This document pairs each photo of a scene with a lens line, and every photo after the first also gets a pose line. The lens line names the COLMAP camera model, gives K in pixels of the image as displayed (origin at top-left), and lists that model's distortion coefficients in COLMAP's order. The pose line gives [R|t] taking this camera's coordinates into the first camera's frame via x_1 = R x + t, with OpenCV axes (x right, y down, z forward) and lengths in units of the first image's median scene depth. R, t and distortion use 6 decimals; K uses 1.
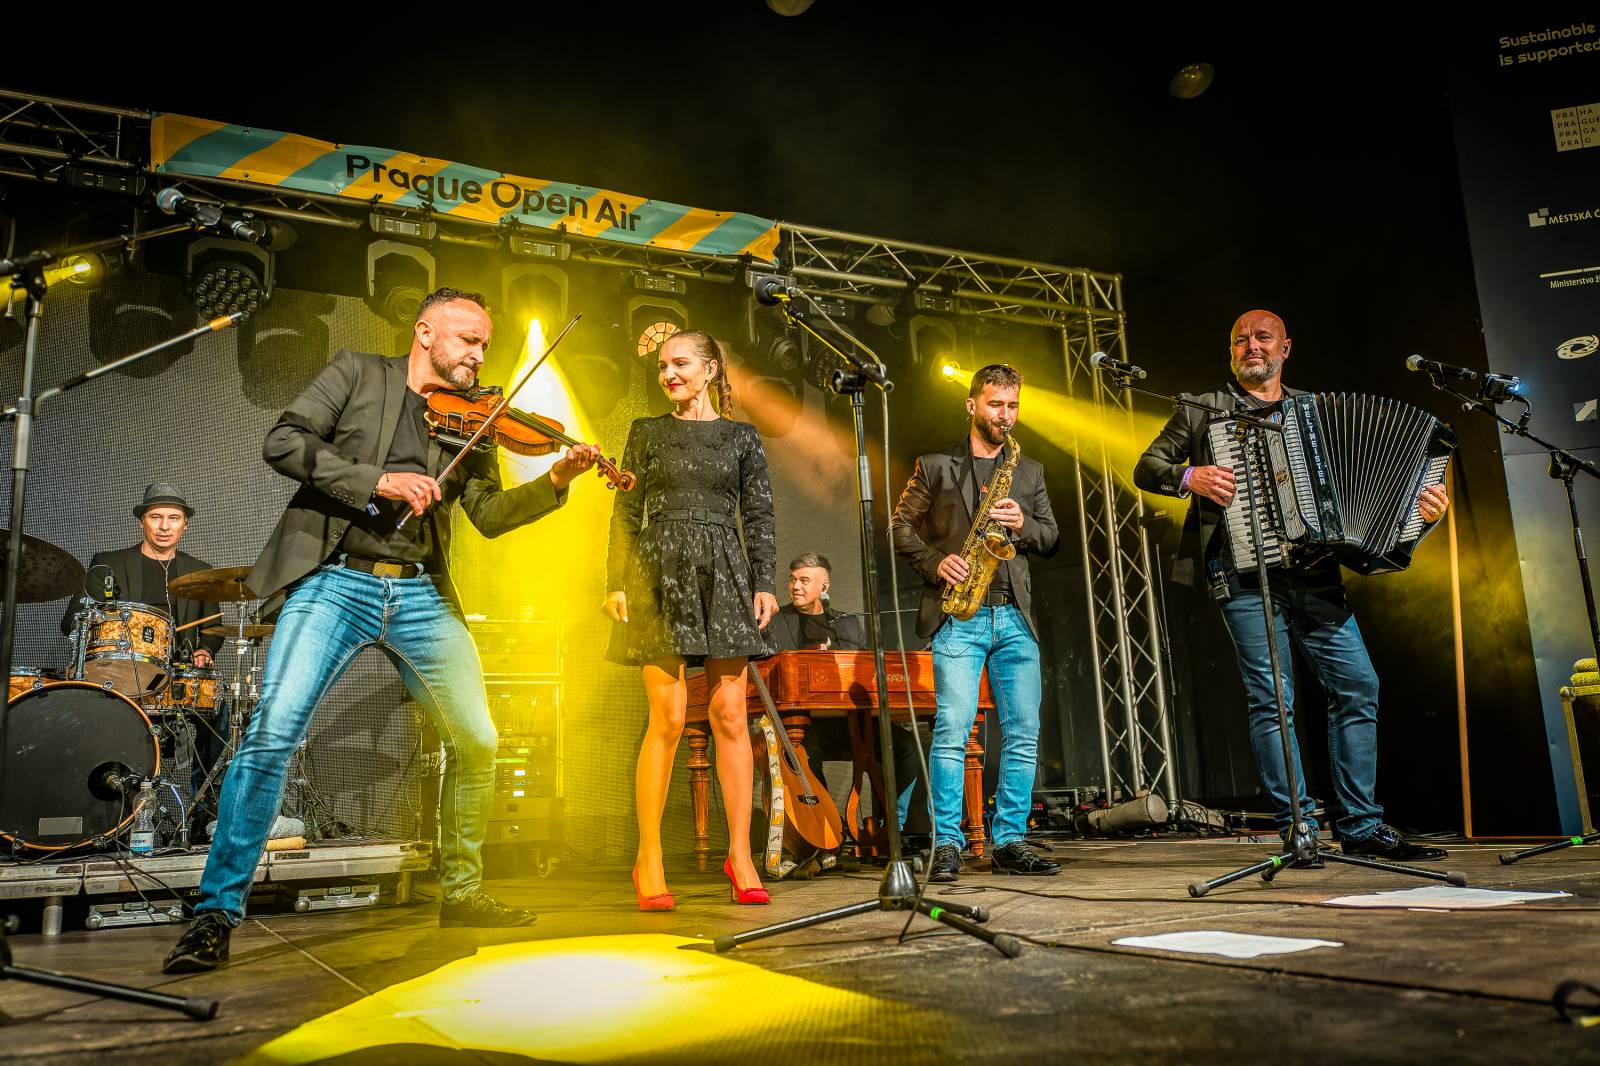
lens RADIAL K [[1216.7, 0, 779.2], [0, 1216.7, 543.1], [0, 0, 1]] dist [0.072263, -0.079853]
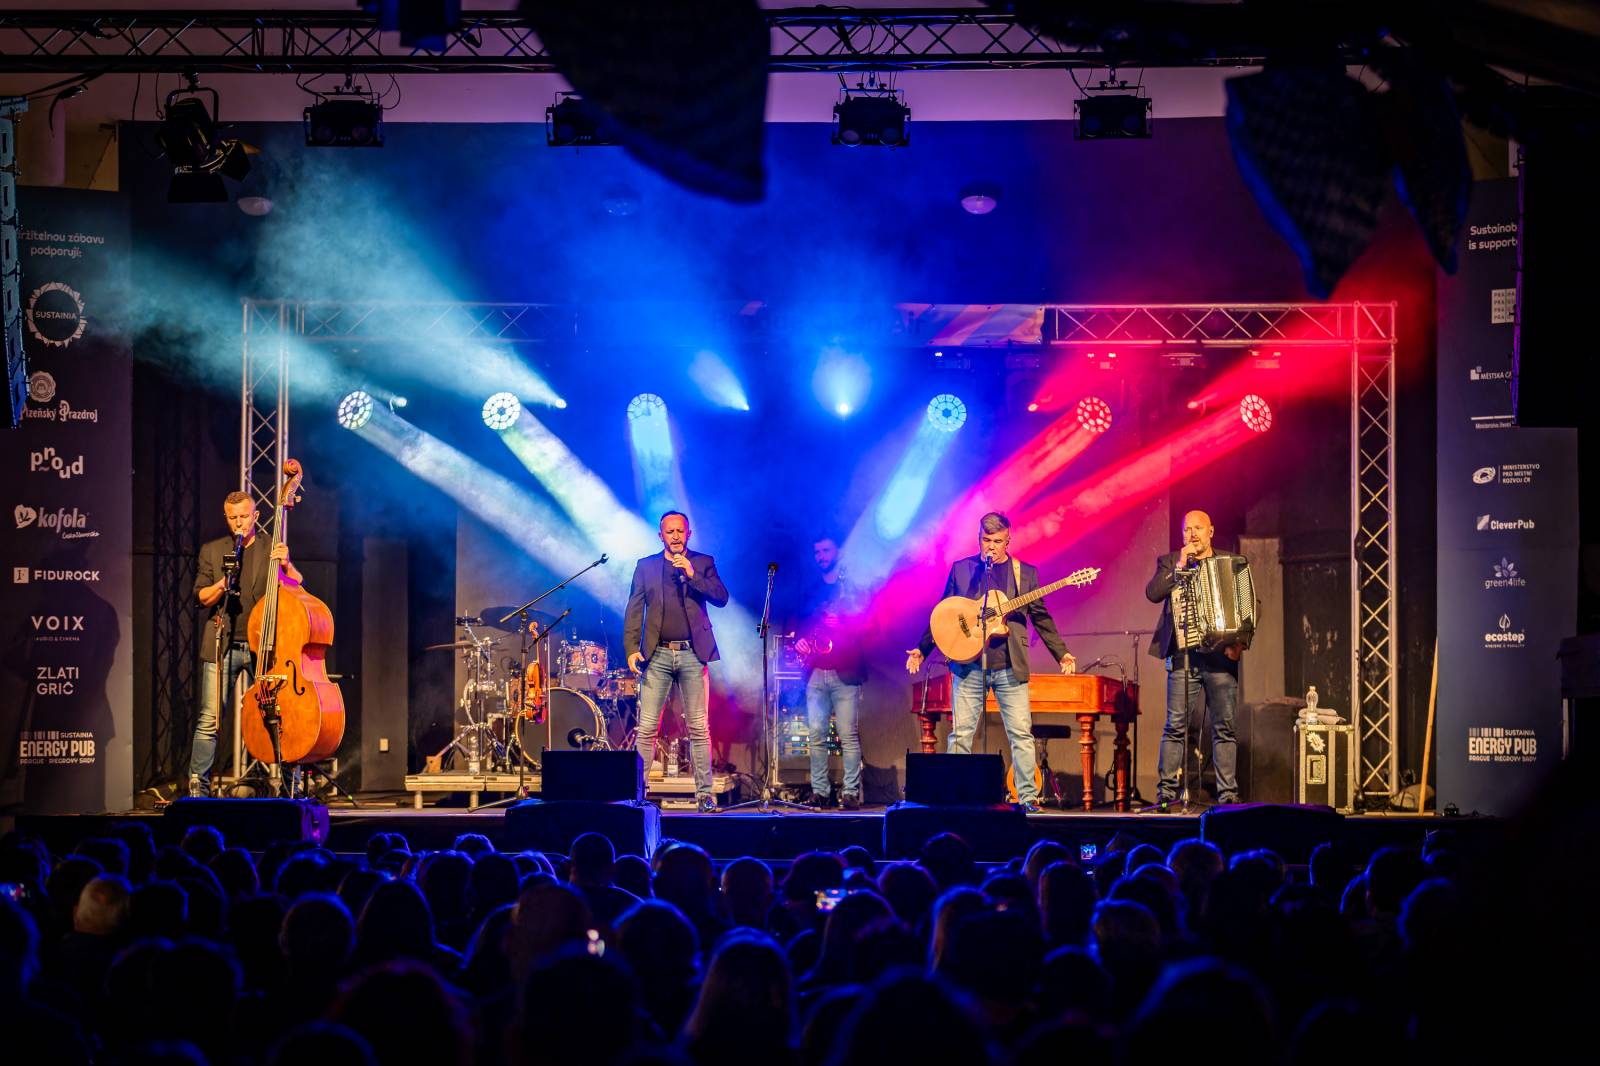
lens RADIAL K [[2517.5, 0, 836.5], [0, 2517.5, 533.6], [0, 0, 1]] dist [-0.077175, -0.126588]
pose [[0.903033, 0.016128, -0.429269, 1.103537], [0.039834, 0.991845, 0.121061, -0.427087], [0.427721, -0.126422, 0.895026, -1.692408]]
